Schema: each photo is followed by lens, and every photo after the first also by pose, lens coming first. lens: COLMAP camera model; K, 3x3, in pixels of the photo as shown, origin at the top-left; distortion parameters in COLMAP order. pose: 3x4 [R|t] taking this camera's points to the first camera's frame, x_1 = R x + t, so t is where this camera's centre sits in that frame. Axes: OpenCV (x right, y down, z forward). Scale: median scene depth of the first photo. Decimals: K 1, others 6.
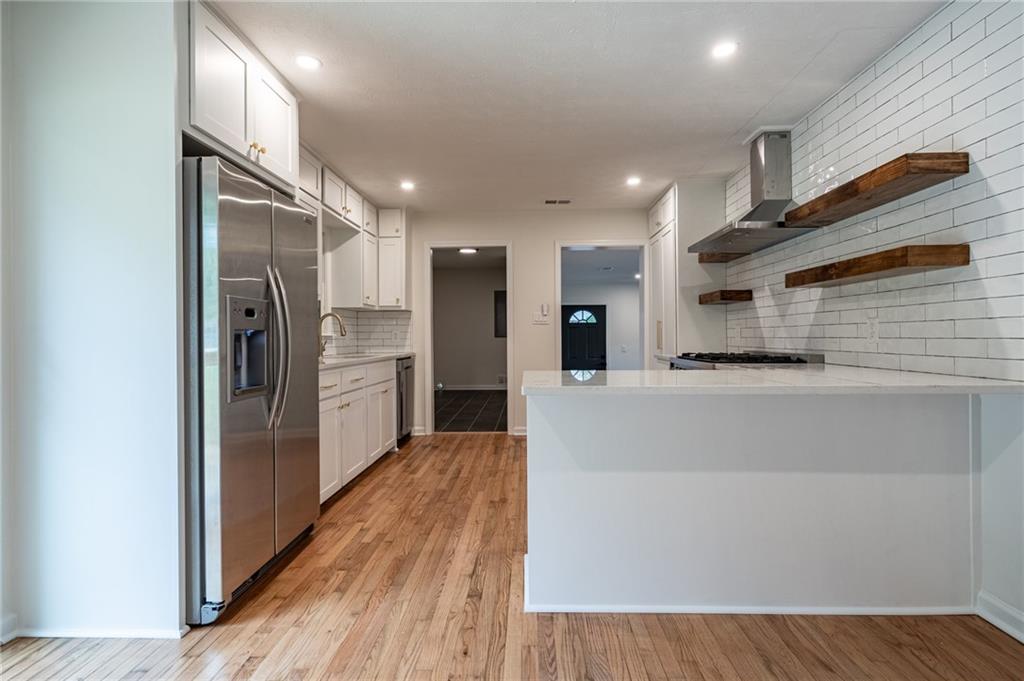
lens RADIAL K [[514.0, 0, 514.8], [0, 514.0, 326.6], [0, 0, 1]] dist [0.002035, 0.000925]
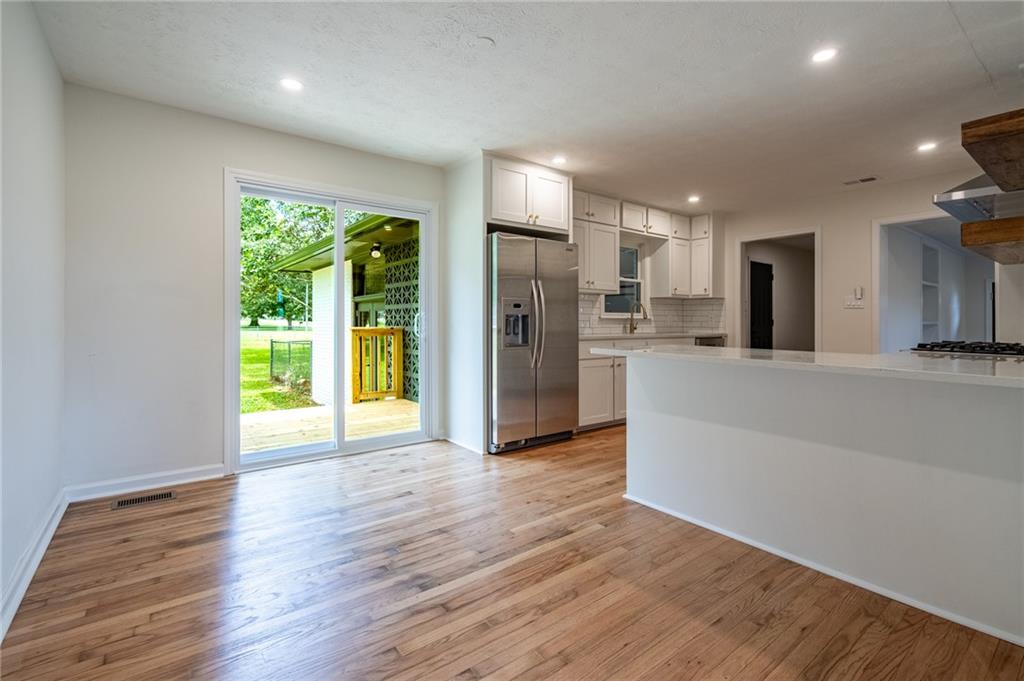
lens RADIAL K [[468.8, 0, 512.5], [0, 468.8, 304.0], [0, 0, 1]] dist [0.000417, 0.000247]
pose [[0.631490, -0.016501, -0.775208, 0.408309], [0.005491, 0.999844, -0.016809, -0.001836], [0.775364, 0.006359, 0.631482, -0.068219]]
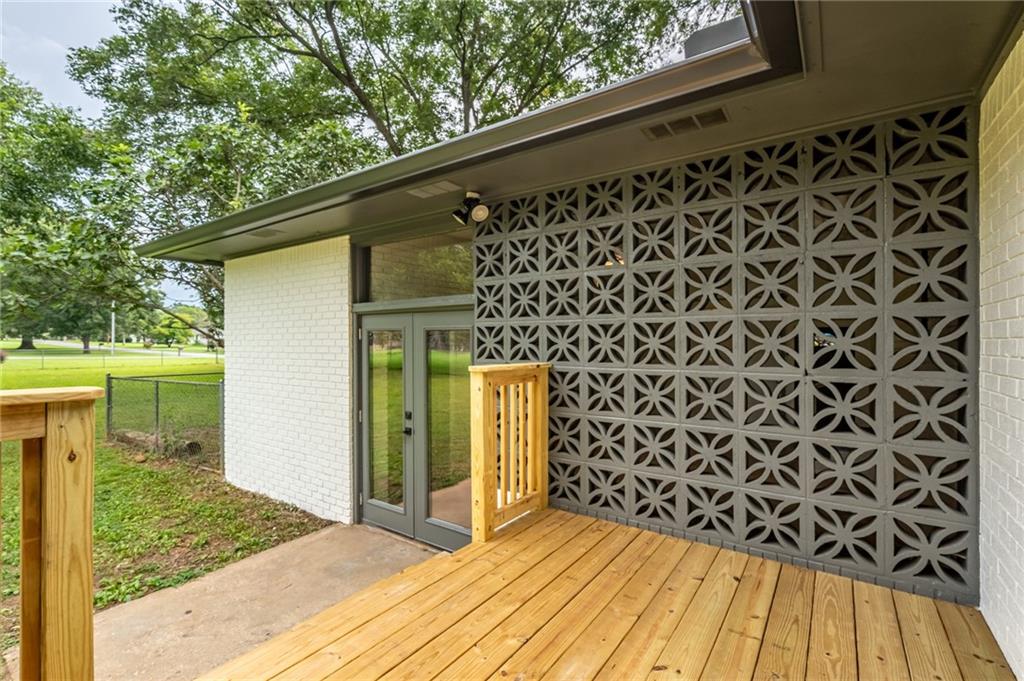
lens RADIAL K [[467.5, 0, 512.0], [0, 467.5, 340.5], [0, 0, 1]] dist [0.002063, 0.000369]
pose [[0.836139, 0.011056, -0.548406, -0.590869], [-0.003618, 0.999886, 0.014641, -0.001507], [0.548505, -0.010257, 0.836084, -0.041542]]
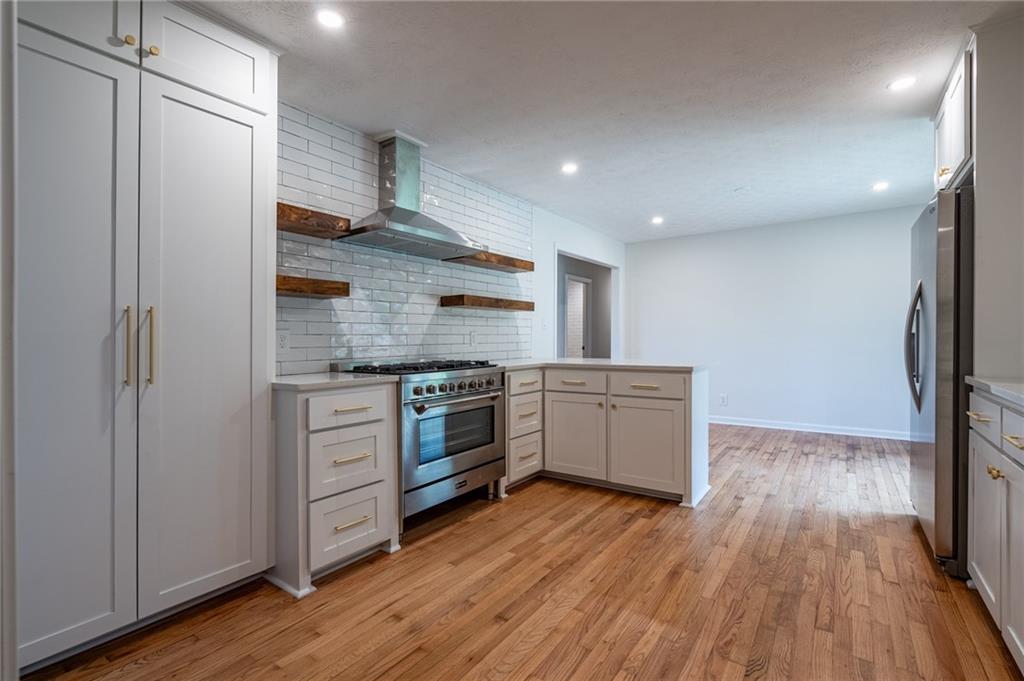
lens RADIAL K [[463.3, 0, 514.6], [0, 463.3, 335.6], [0, 0, 1]] dist [0.000566, 0.000559]
pose [[-0.833293, 0.017581, 0.552551, -0.145793], [0.005141, 0.999697, -0.024054, 0.019259], [-0.552807, -0.017204, -0.833132, 1.252622]]
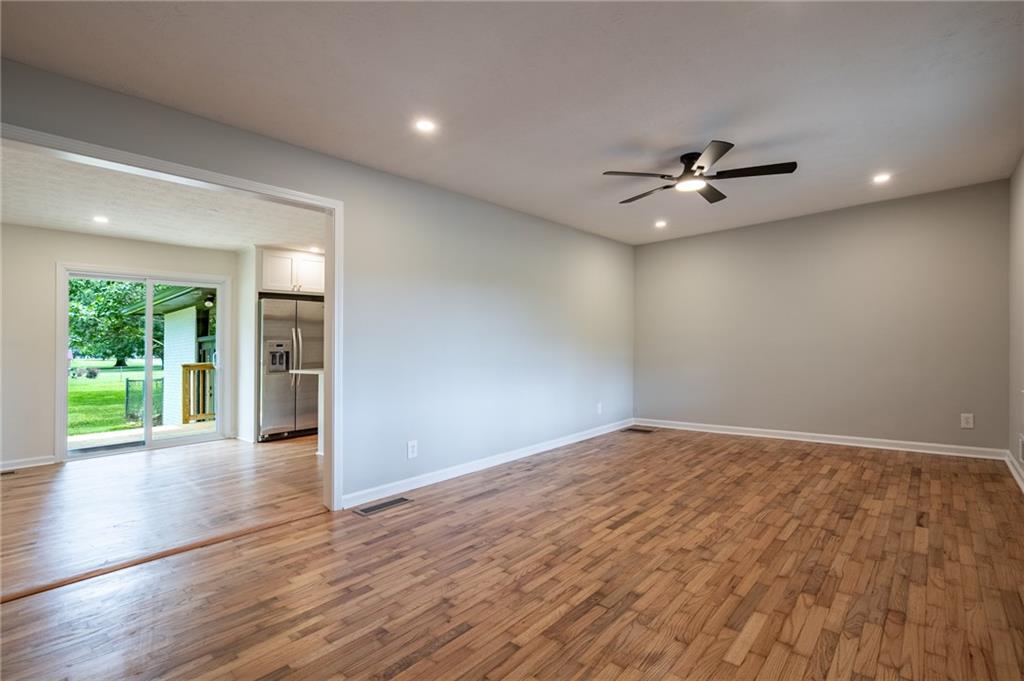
lens RADIAL K [[470.1, 0, 518.4], [0, 470.1, 316.8], [0, 0, 1]] dist [-0.000230, -0.000677]
pose [[0.769088, -0.055476, -0.636731, 1.115575], [0.032455, 0.998331, -0.047779, -0.008360], [0.638319, 0.016081, 0.769604, -0.114051]]
